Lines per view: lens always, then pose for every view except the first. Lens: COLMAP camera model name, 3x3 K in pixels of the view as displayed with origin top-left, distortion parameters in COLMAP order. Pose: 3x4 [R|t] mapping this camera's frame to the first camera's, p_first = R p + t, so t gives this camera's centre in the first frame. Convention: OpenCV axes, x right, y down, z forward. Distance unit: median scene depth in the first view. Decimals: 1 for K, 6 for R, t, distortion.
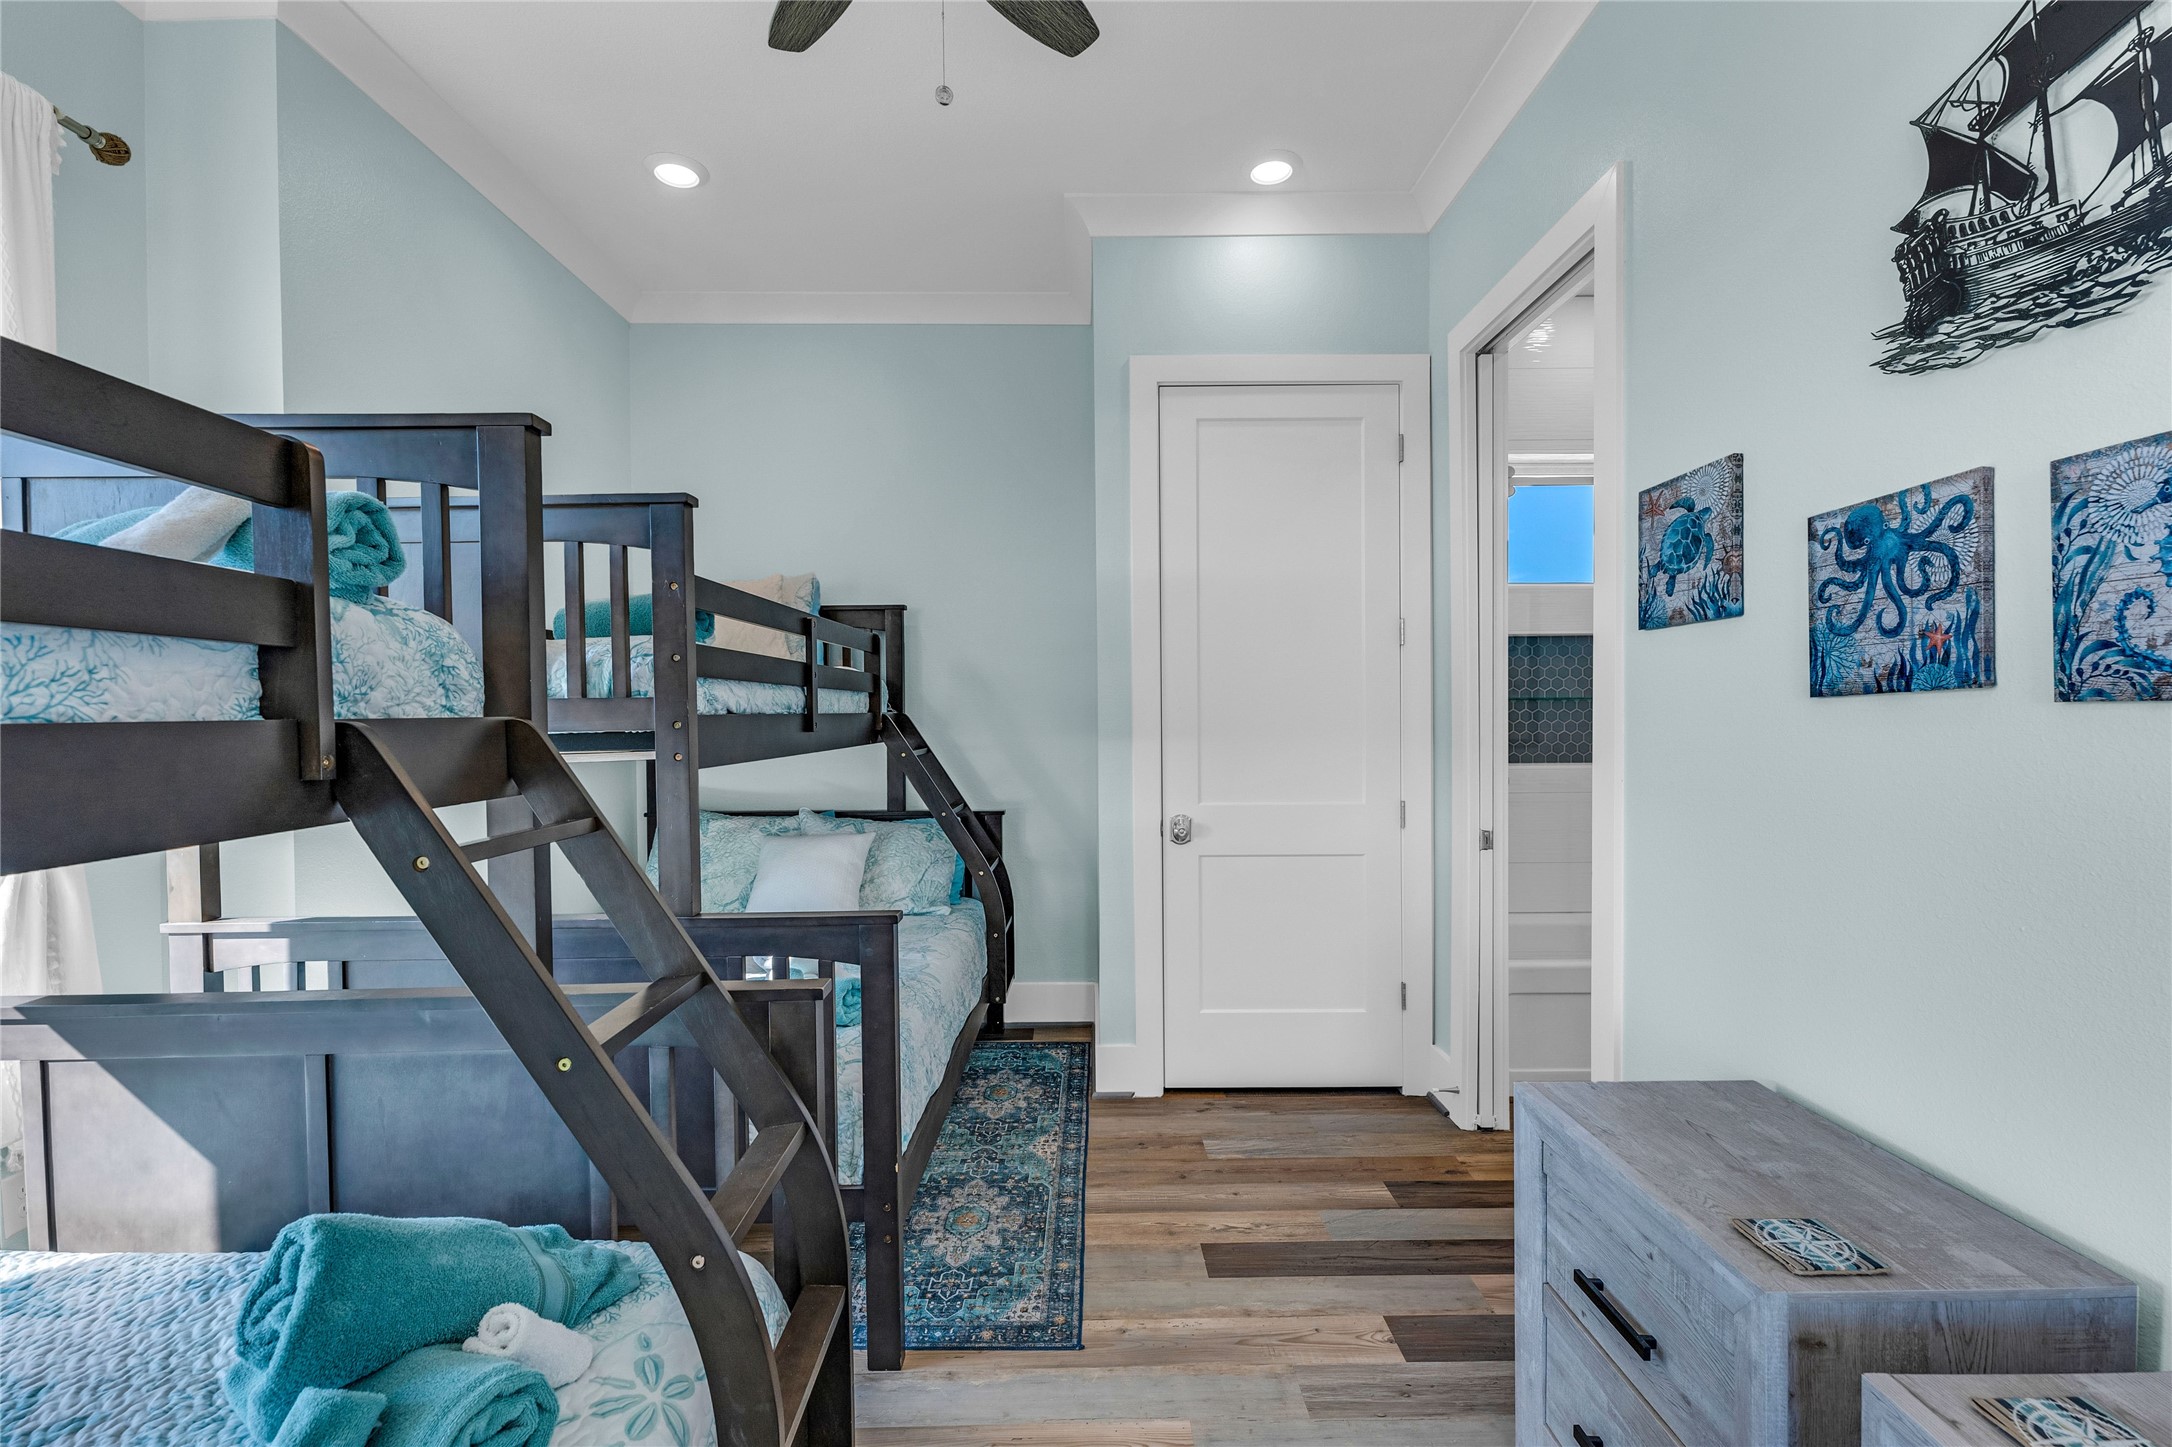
lens RADIAL K [[968.4, 0, 1109.1], [0, 968.4, 730.3], [0, 0, 1]] dist [0.008005, -0.002318]
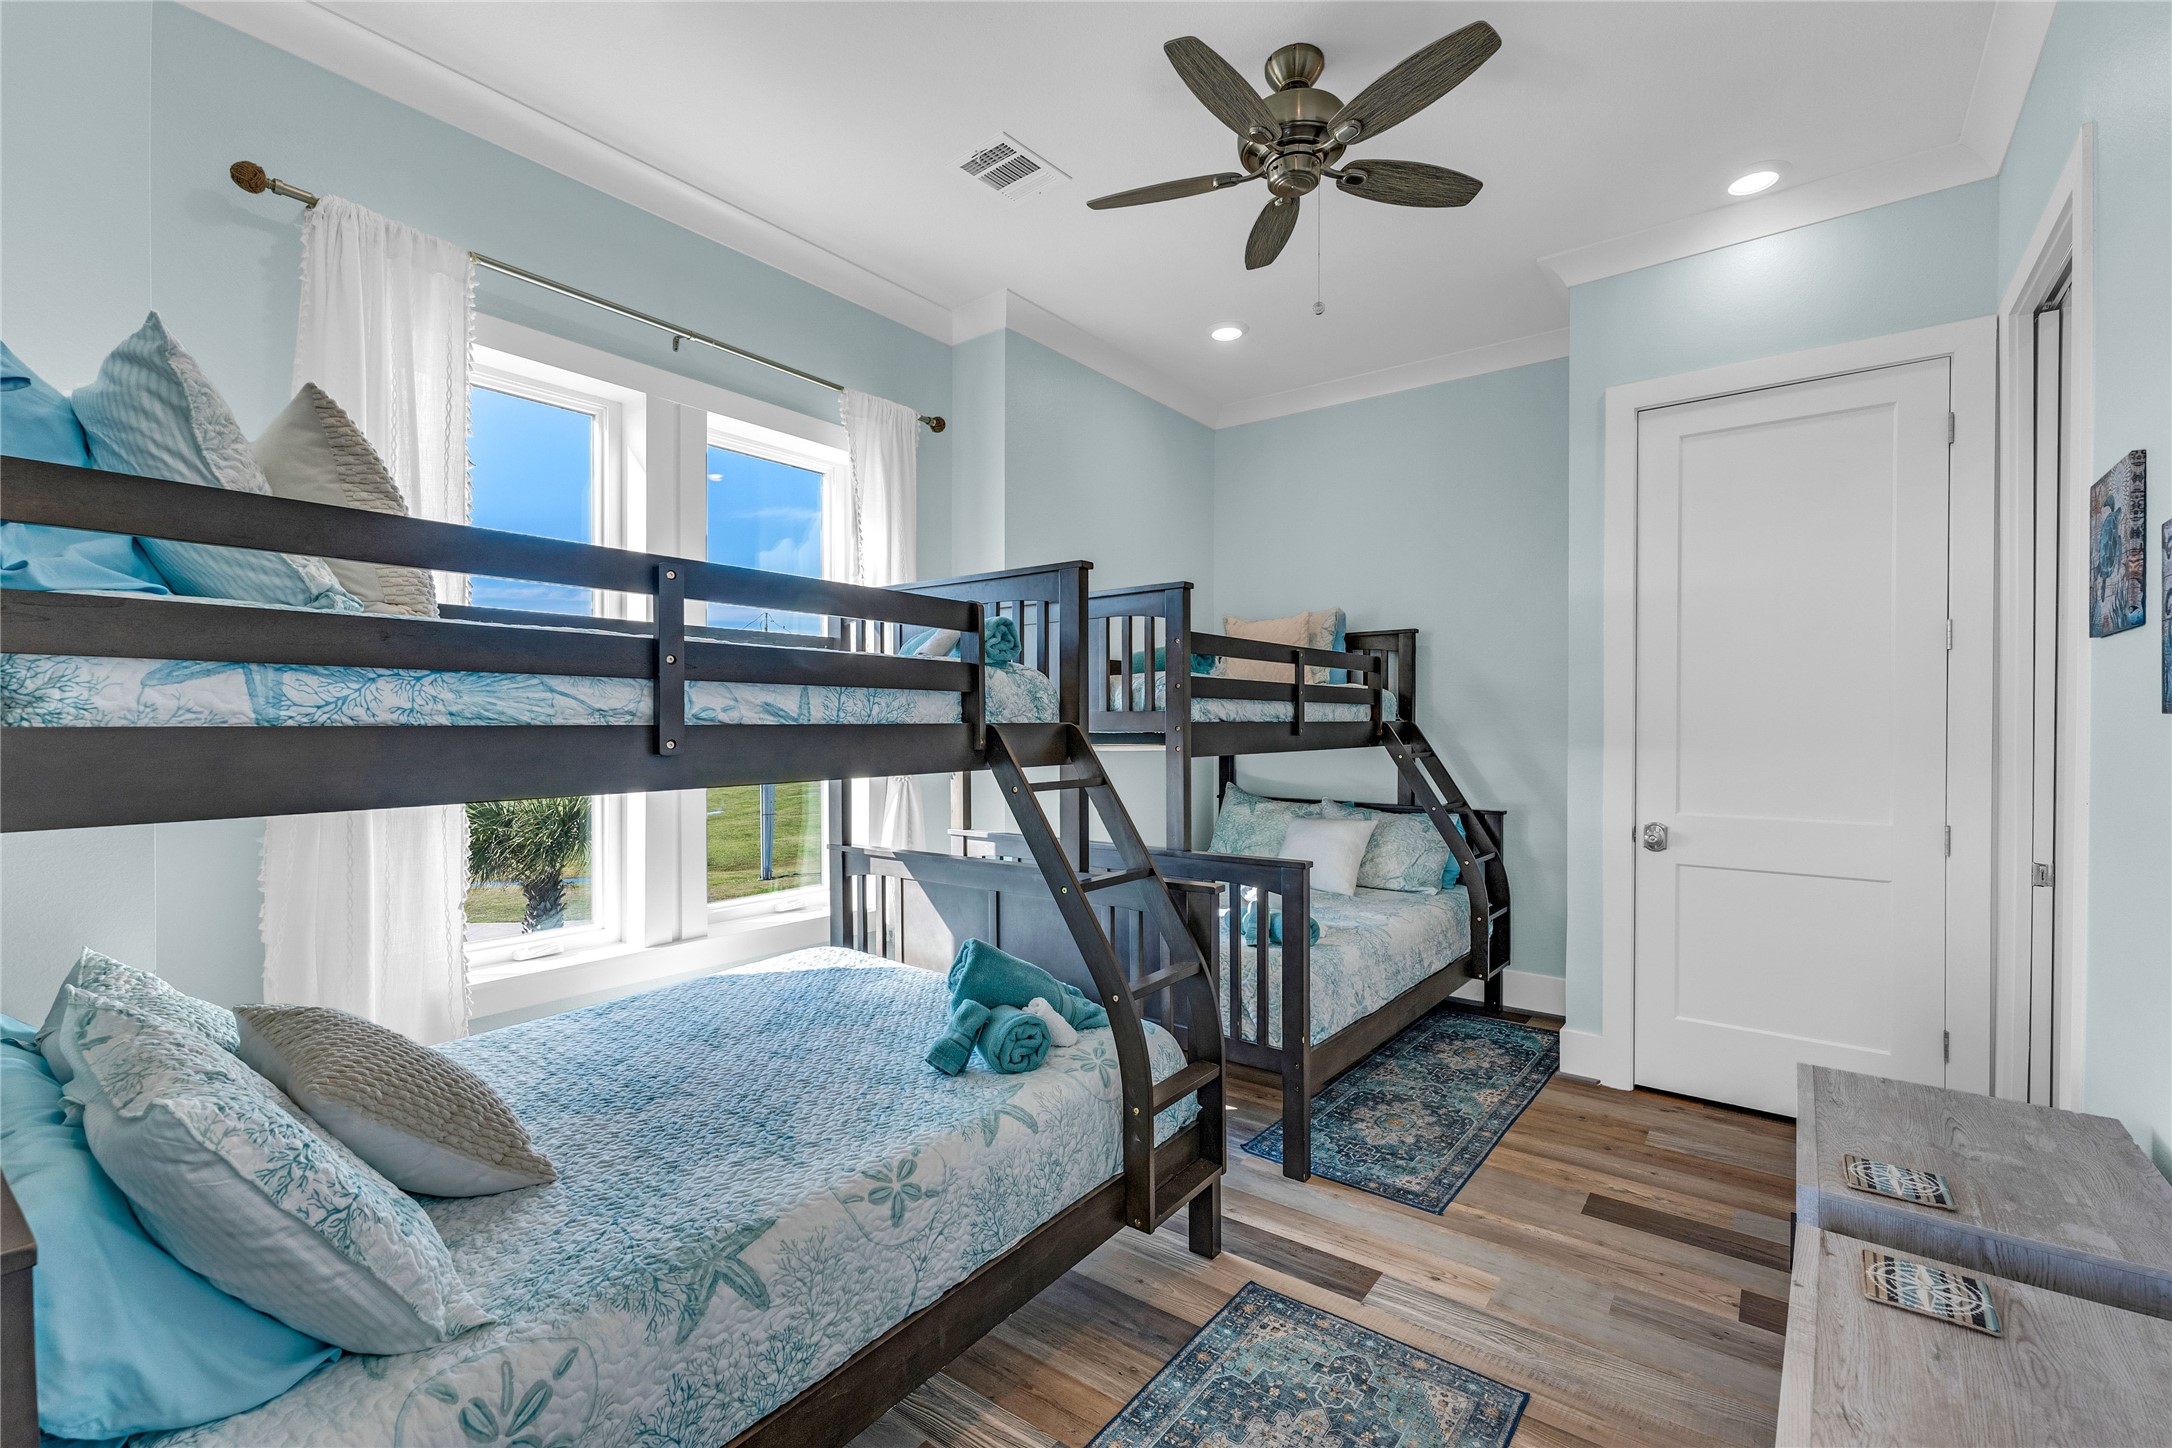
lens RADIAL K [[968.4, 0, 1086.2], [0, 968.4, 734.8], [0, 0, 1]] dist [0.008005, -0.002318]
pose [[0.786584, 0.016641, -0.617259, 0.289960], [-0.018176, 0.999828, 0.003792, 0.001011], [0.617215, 0.008237, 0.786751, -0.233625]]
